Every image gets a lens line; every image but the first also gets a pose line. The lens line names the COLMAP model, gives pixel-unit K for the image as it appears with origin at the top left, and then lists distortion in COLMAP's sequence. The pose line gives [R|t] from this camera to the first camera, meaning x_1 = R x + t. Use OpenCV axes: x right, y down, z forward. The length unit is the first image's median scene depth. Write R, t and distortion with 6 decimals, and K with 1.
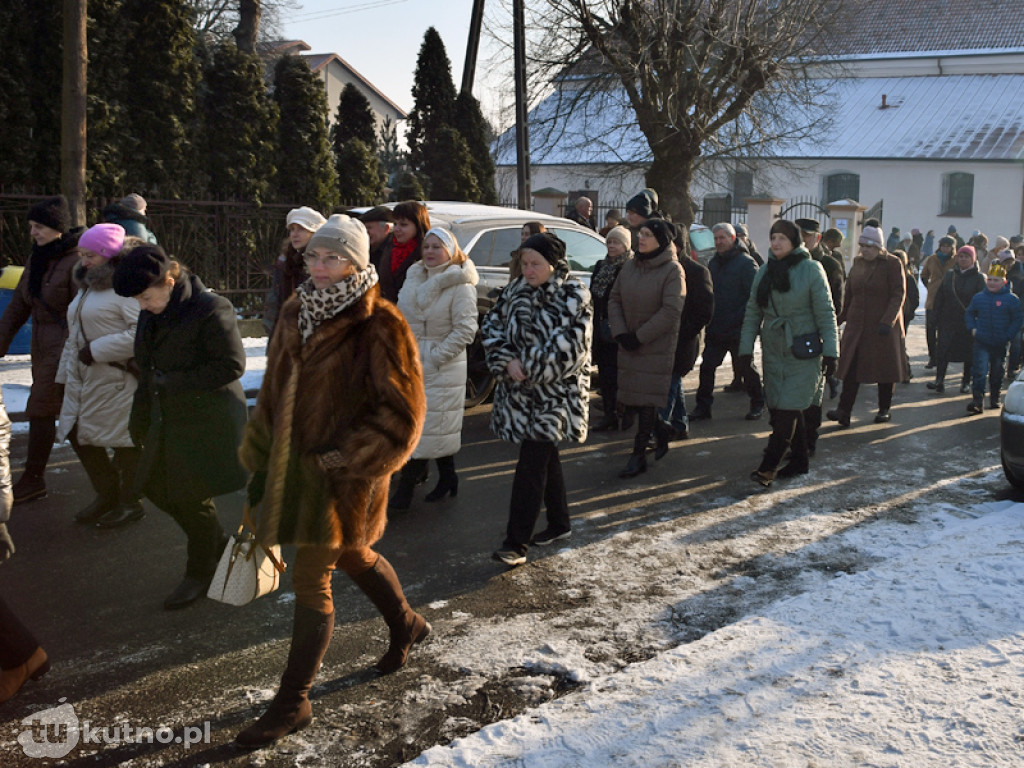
lens RADIAL K [[1110.3, 0, 512.0], [0, 1110.3, 384.0], [0, 0, 1]] dist [-0.008752, 0.011409]
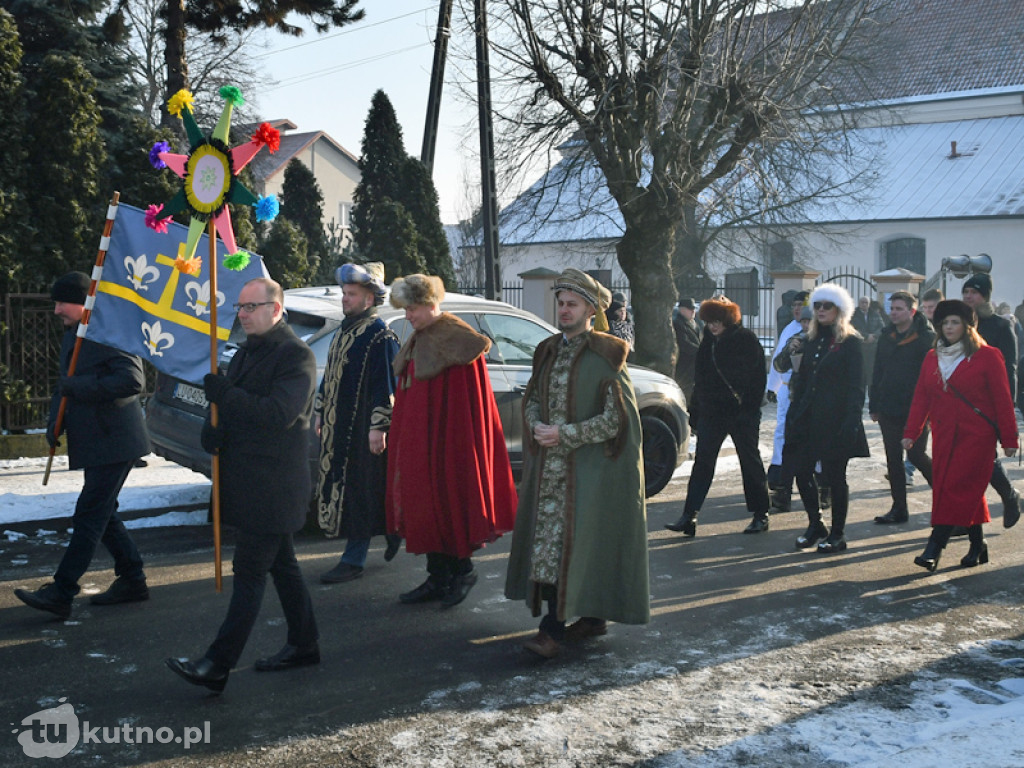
lens RADIAL K [[1110.3, 0, 512.0], [0, 1110.3, 384.0], [0, 0, 1]] dist [-0.008752, 0.011409]
pose [[0.984675, -0.017374, -0.173531, 0.196036], [0.002877, 0.996508, -0.083445, -0.018977], [0.174375, 0.081667, 0.981287, 0.196725]]
